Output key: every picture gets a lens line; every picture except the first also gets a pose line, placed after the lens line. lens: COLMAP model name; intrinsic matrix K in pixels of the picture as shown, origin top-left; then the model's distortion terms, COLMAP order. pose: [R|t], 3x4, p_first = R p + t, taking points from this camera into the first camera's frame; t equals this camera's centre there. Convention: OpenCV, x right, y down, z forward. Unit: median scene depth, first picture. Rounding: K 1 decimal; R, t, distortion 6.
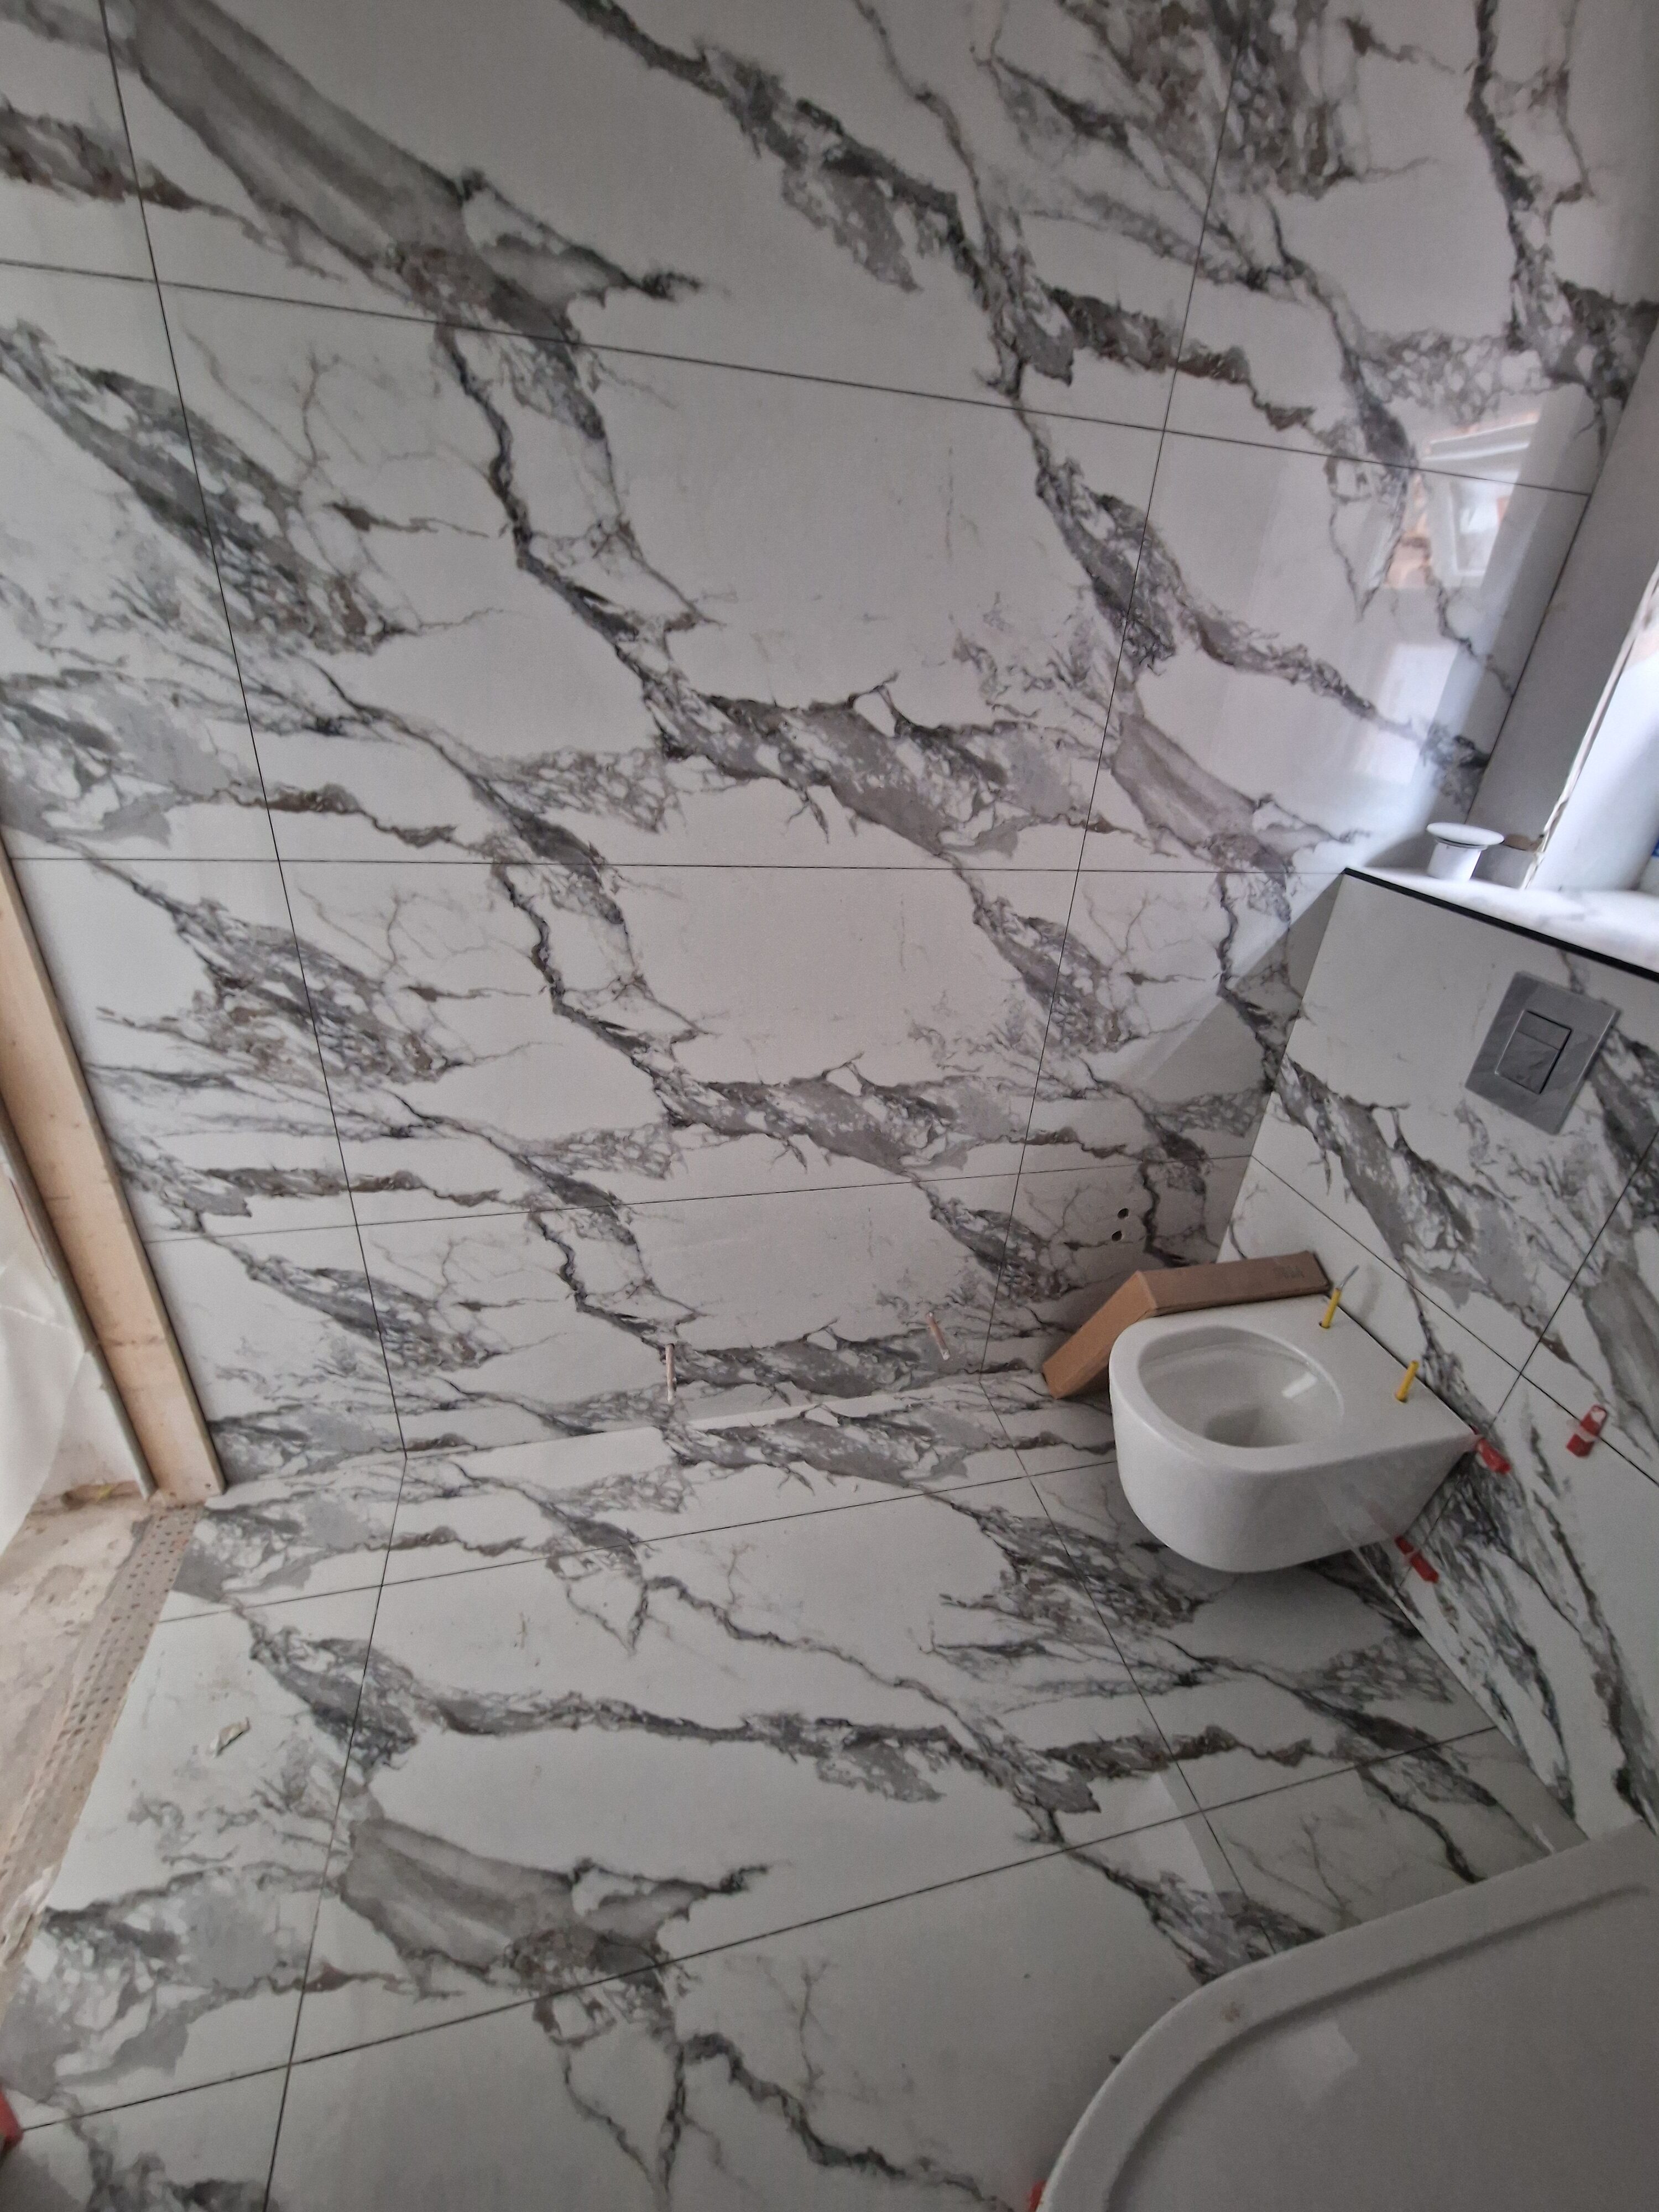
lens RADIAL K [[900.3, 0, 831.8], [0, 900.3, 1103.4], [0, 0, 1]] dist [-0.000460, -0.003494]
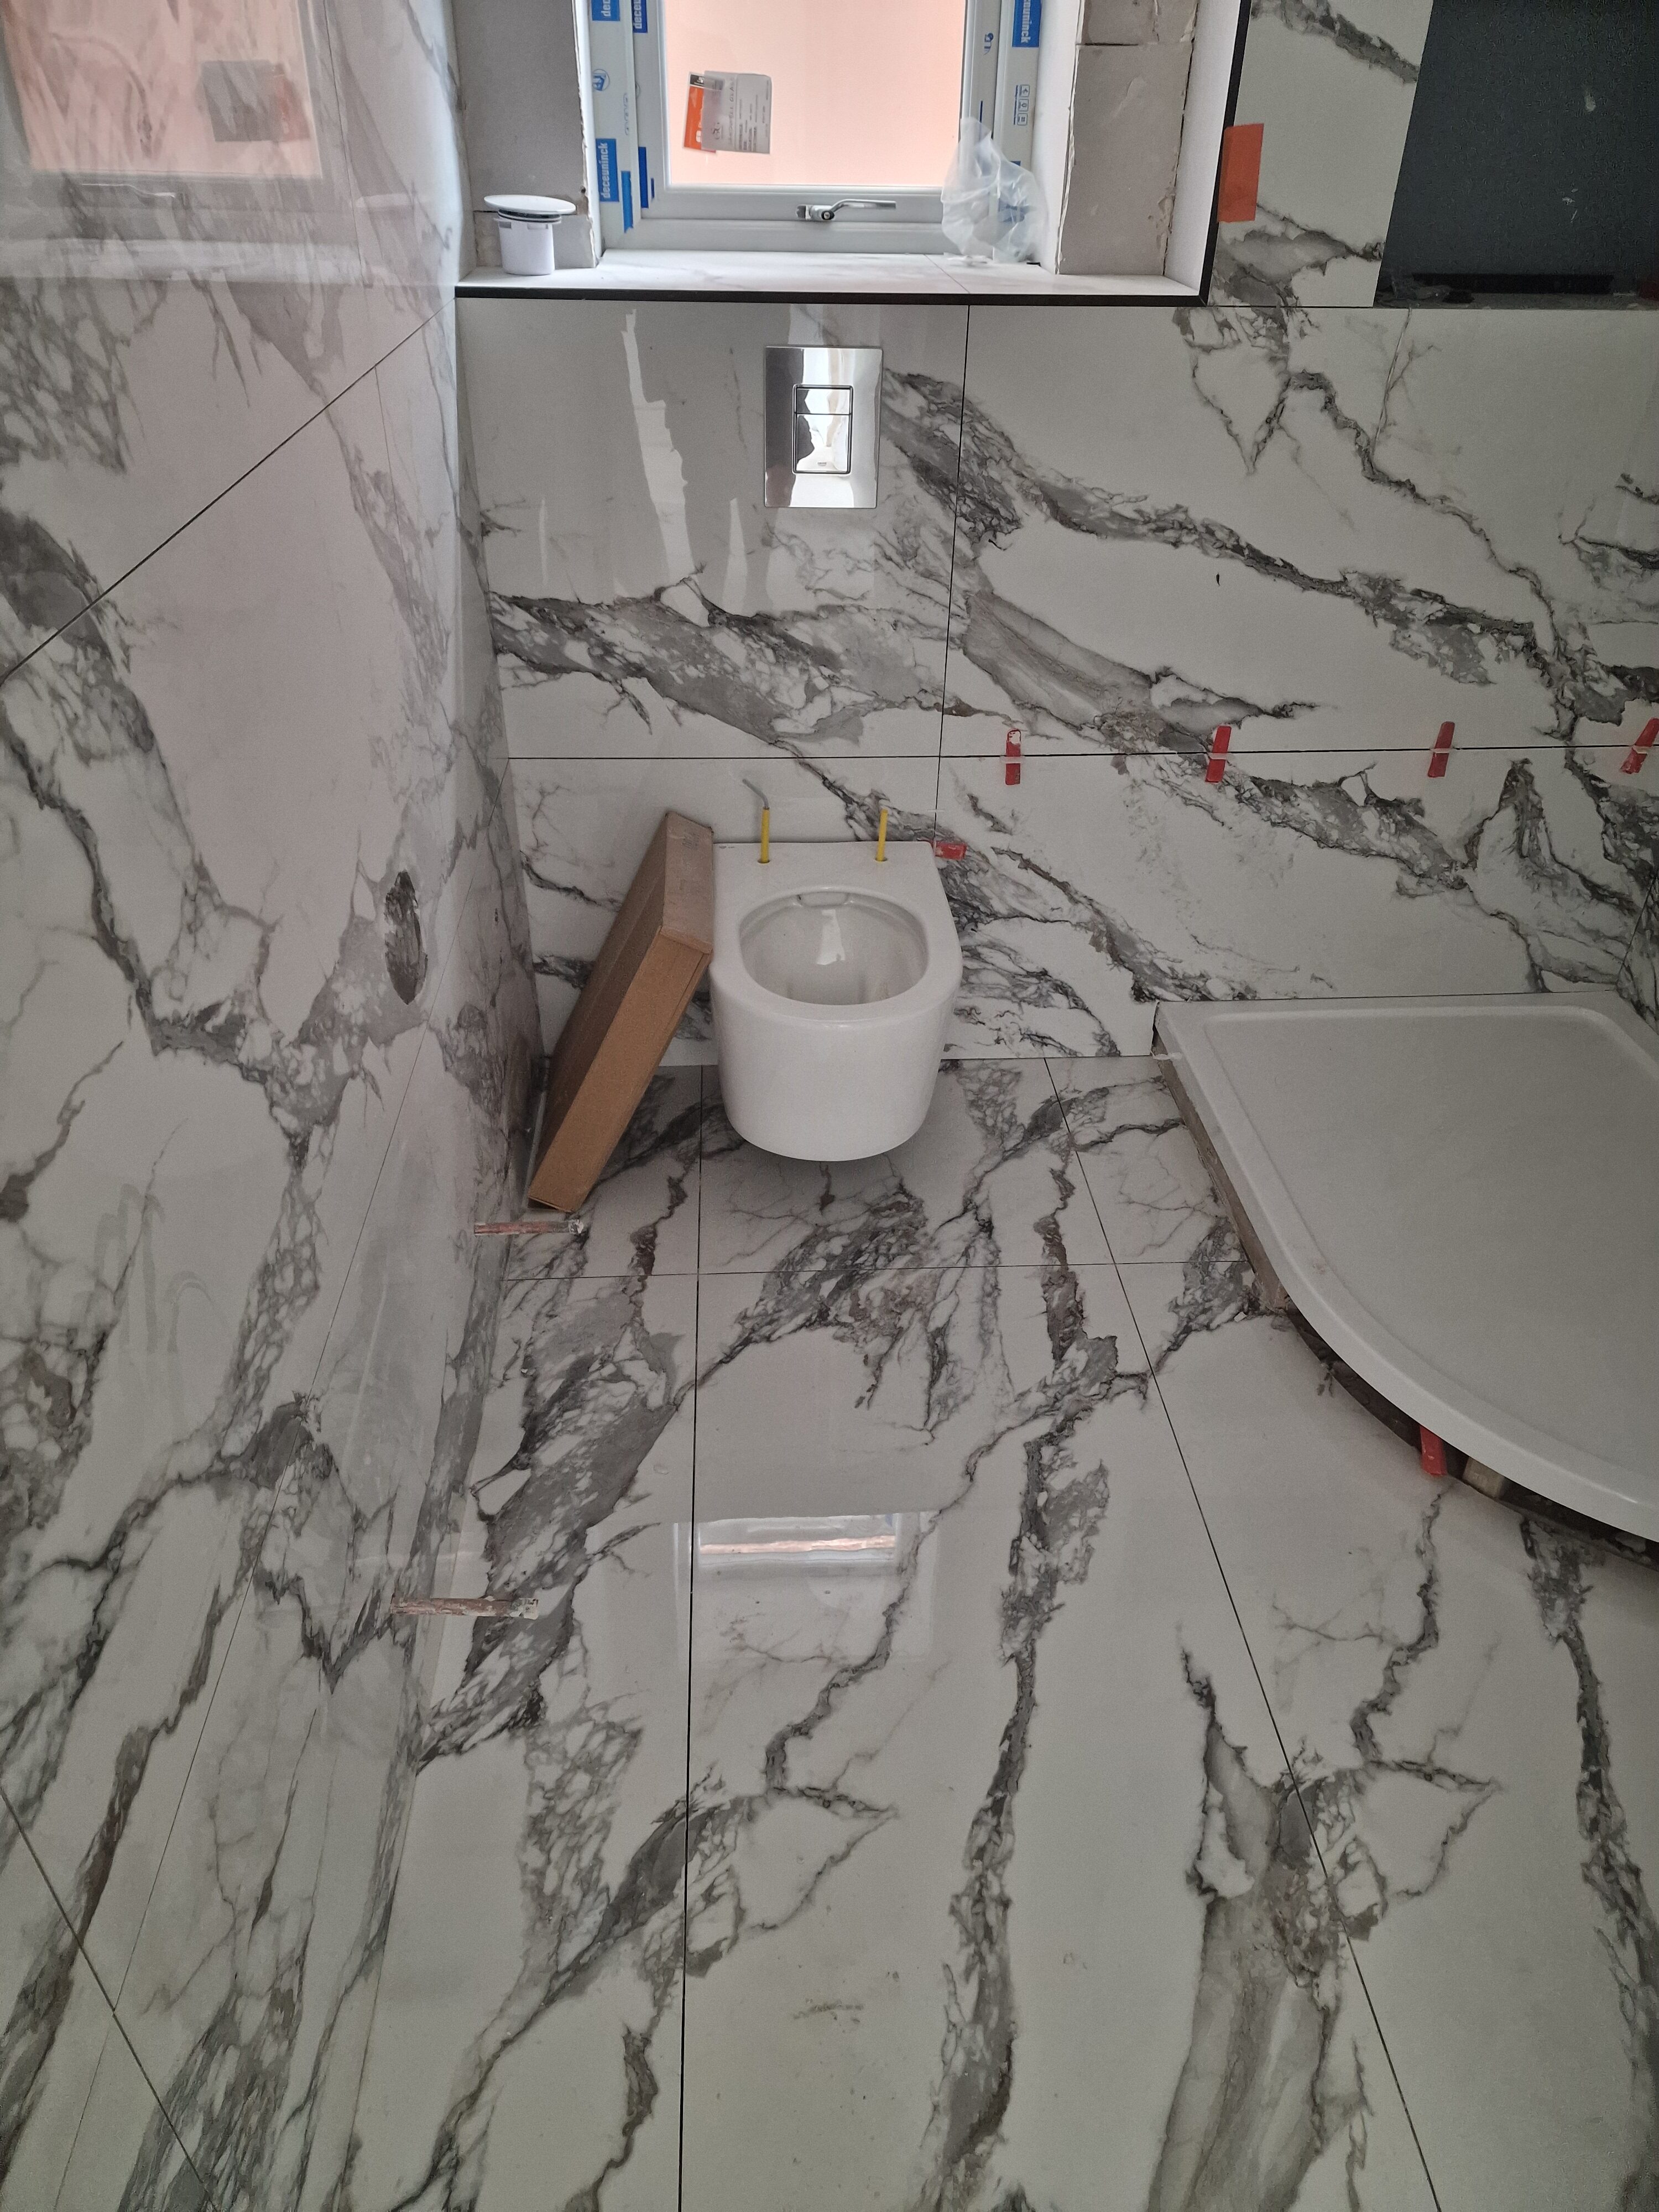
lens RADIAL K [[1461.0, 0, 821.3], [0, 1461.0, 1095.4], [0, 0, 1]] dist [0.108805, -0.139105]
pose [[0.186757, -0.606871, 0.772547, -0.728179], [0.453845, 0.750735, 0.480023, -0.253871], [-0.871290, 0.260969, 0.415631, 0.520322]]
